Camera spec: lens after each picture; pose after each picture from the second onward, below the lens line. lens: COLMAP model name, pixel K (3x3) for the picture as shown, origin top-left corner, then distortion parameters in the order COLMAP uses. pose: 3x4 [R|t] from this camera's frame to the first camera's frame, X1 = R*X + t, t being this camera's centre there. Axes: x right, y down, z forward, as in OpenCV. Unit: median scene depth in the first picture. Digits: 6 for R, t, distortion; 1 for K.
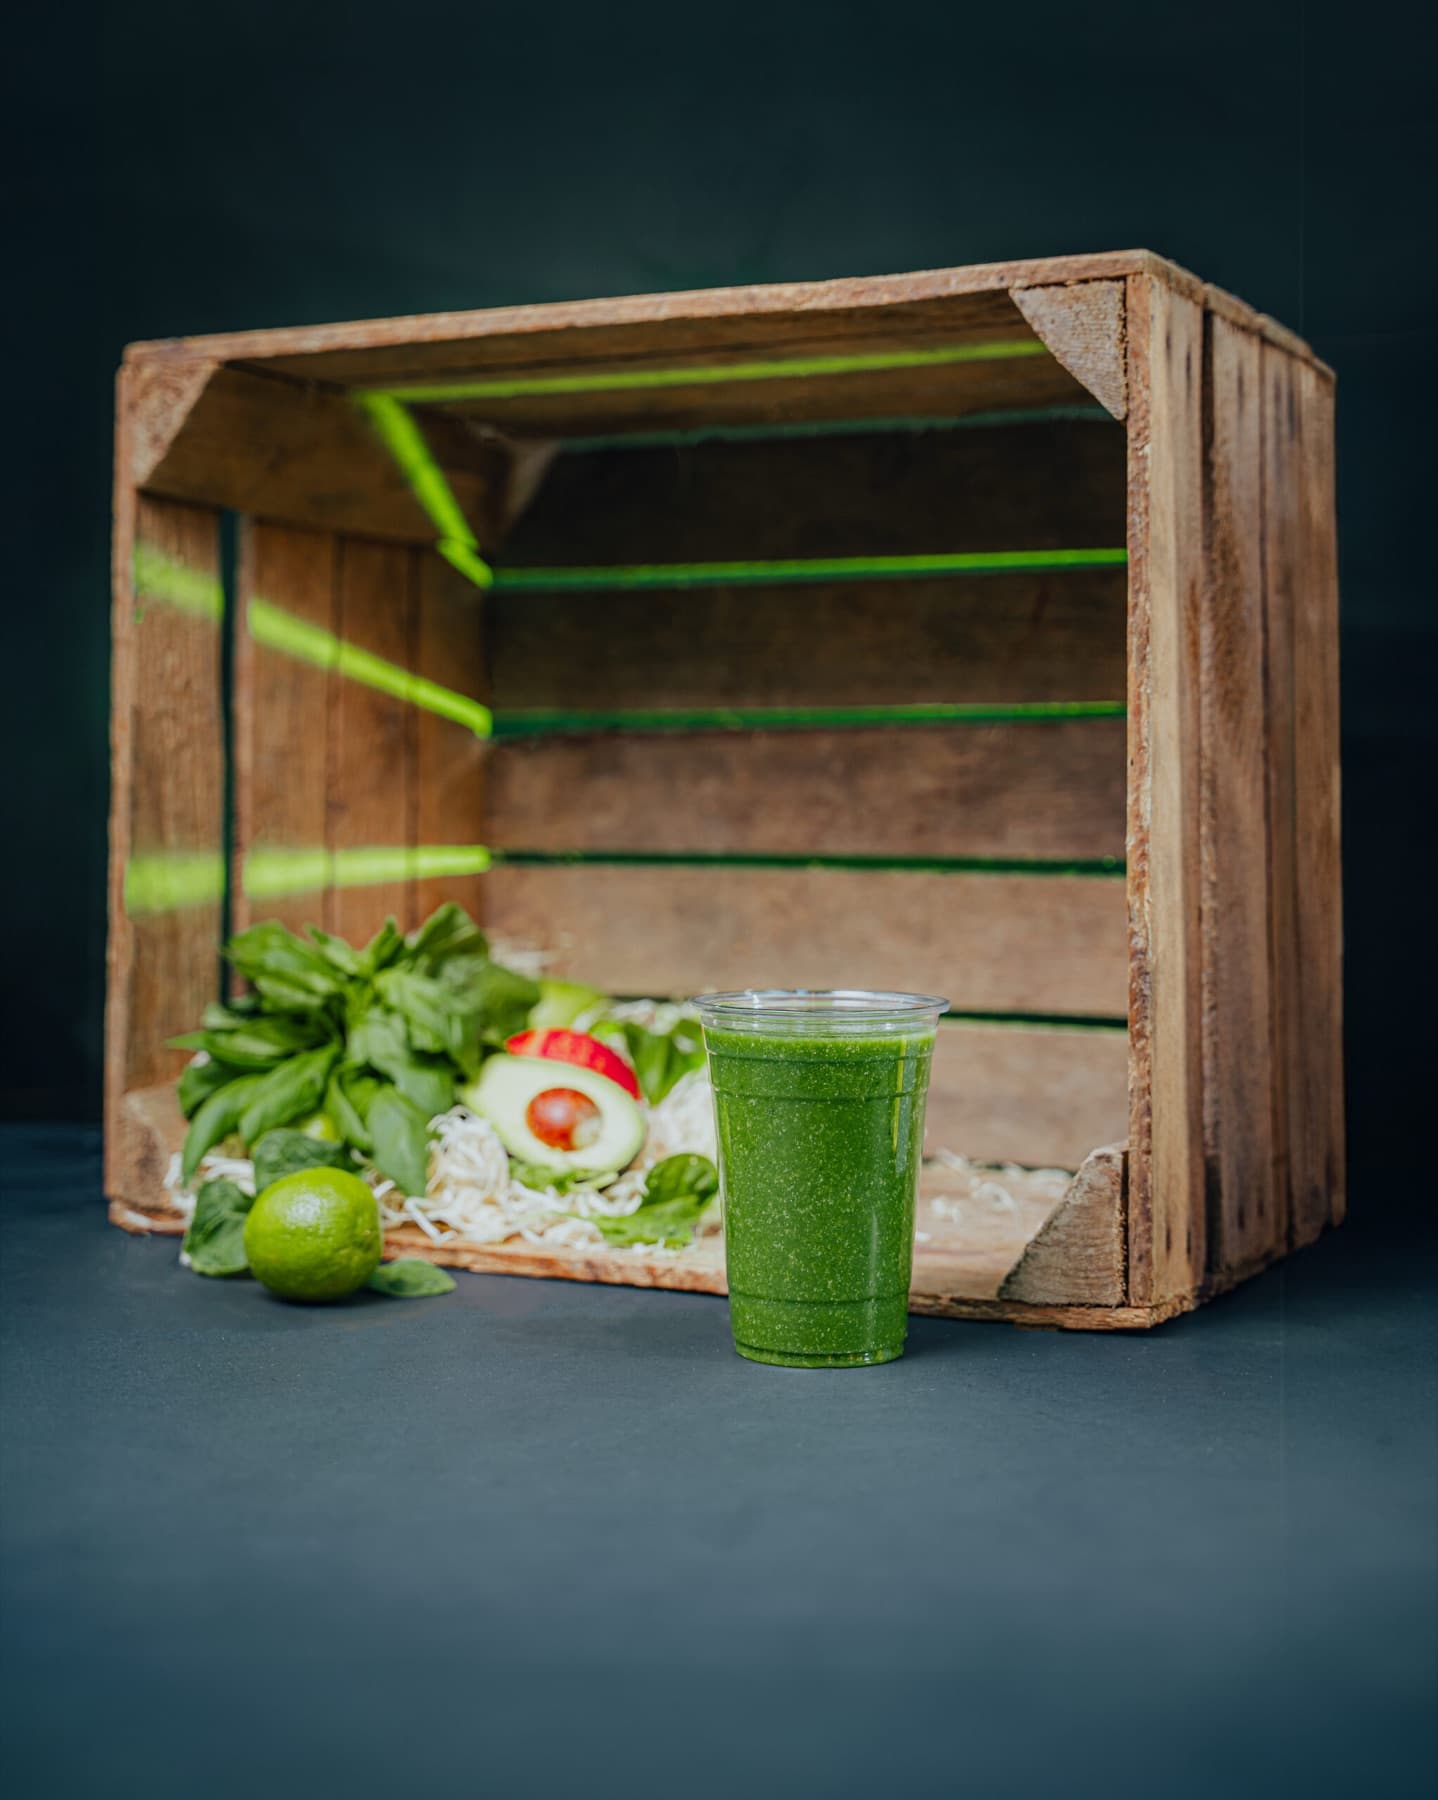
lens RADIAL K [[2798.0, 0, 680.4], [0, 2798.0, 760.3], [0, 0, 1]] dist [0.039061, 0.000000]
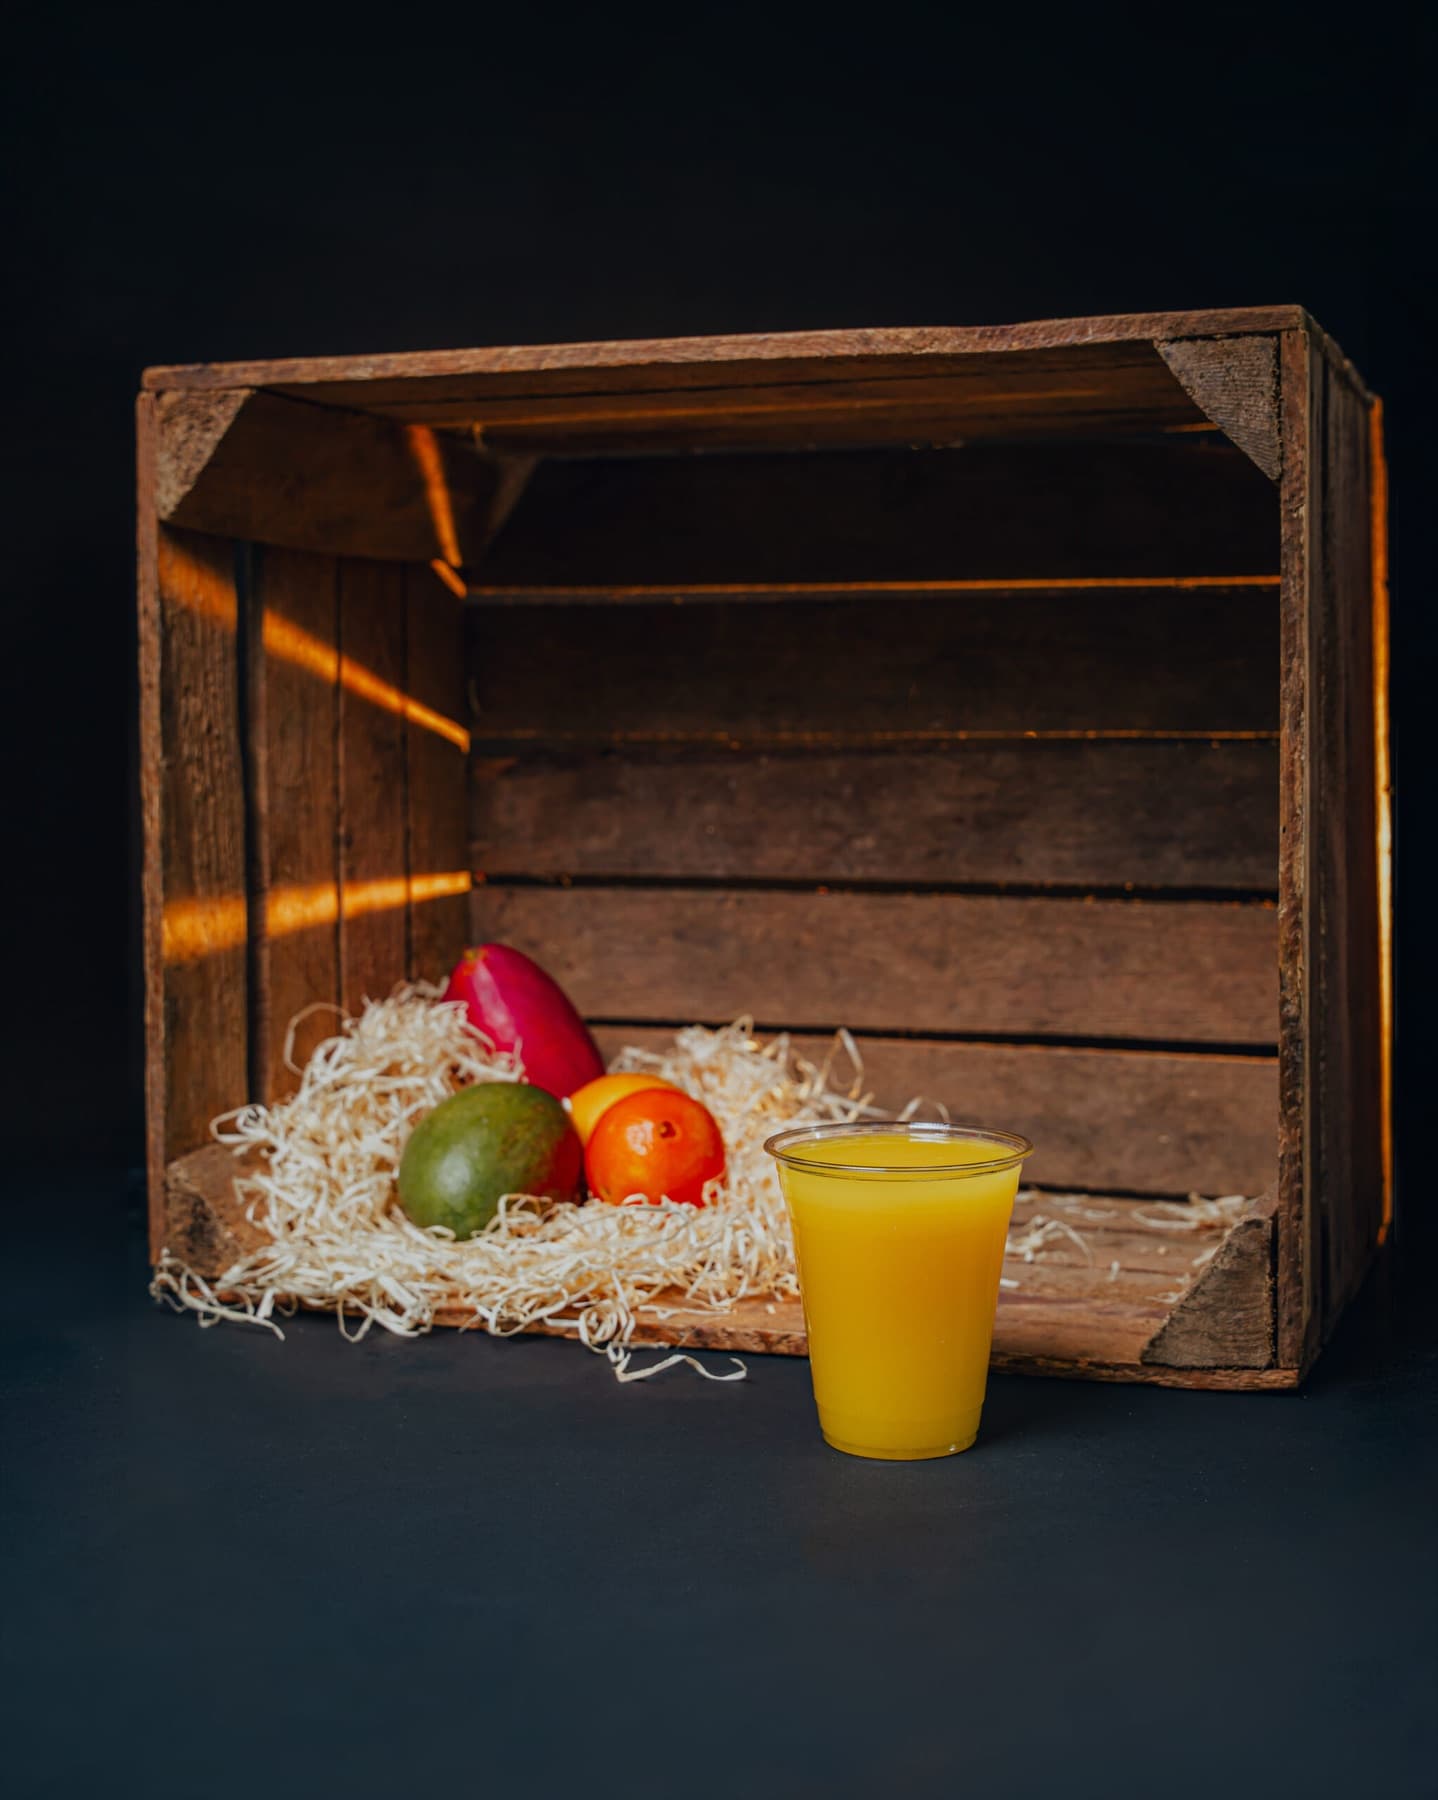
lens RADIAL K [[2661.7, 0, 749.7], [0, 2661.7, 893.5], [0, 0, 1]] dist [0.002563, 0.000000]
pose [[0.988052, -0.021882, 0.152561, -0.147044], [0.008771, 0.996249, 0.086084, -0.051410], [-0.153872, -0.083717, 0.984538, 0.086022]]
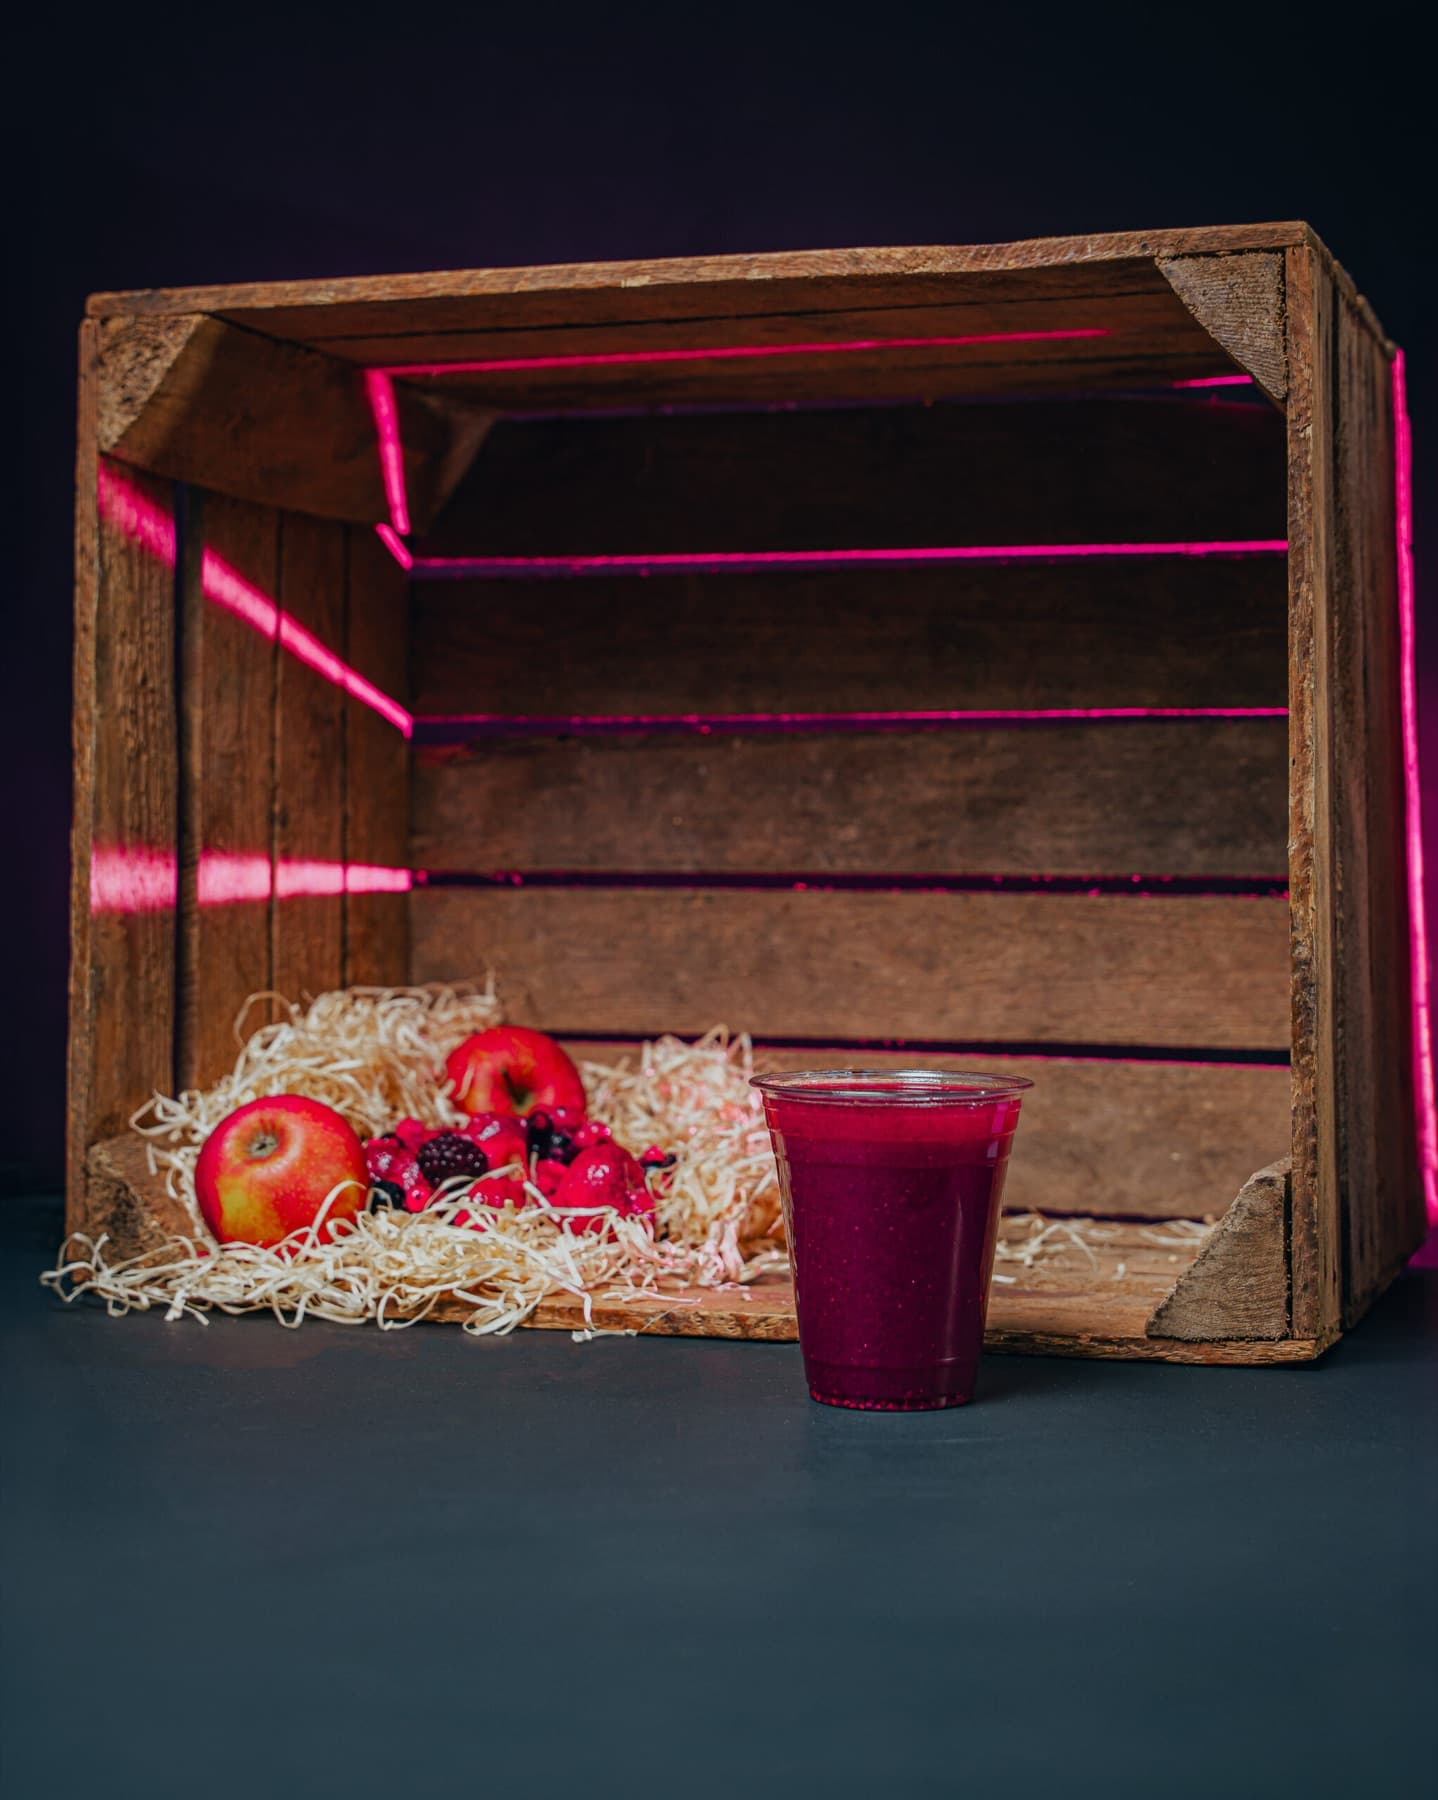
lens RADIAL K [[3274.7, 0, 719.9], [0, 3274.7, 759.4], [0, 0, 1]] dist [0.015670, 0.000000]
pose [[0.986552, 0.002832, 0.163423, -0.181879], [-0.000807, 0.999922, -0.012455, 0.012005], [-0.163446, 0.012156, 0.986477, -0.050493]]
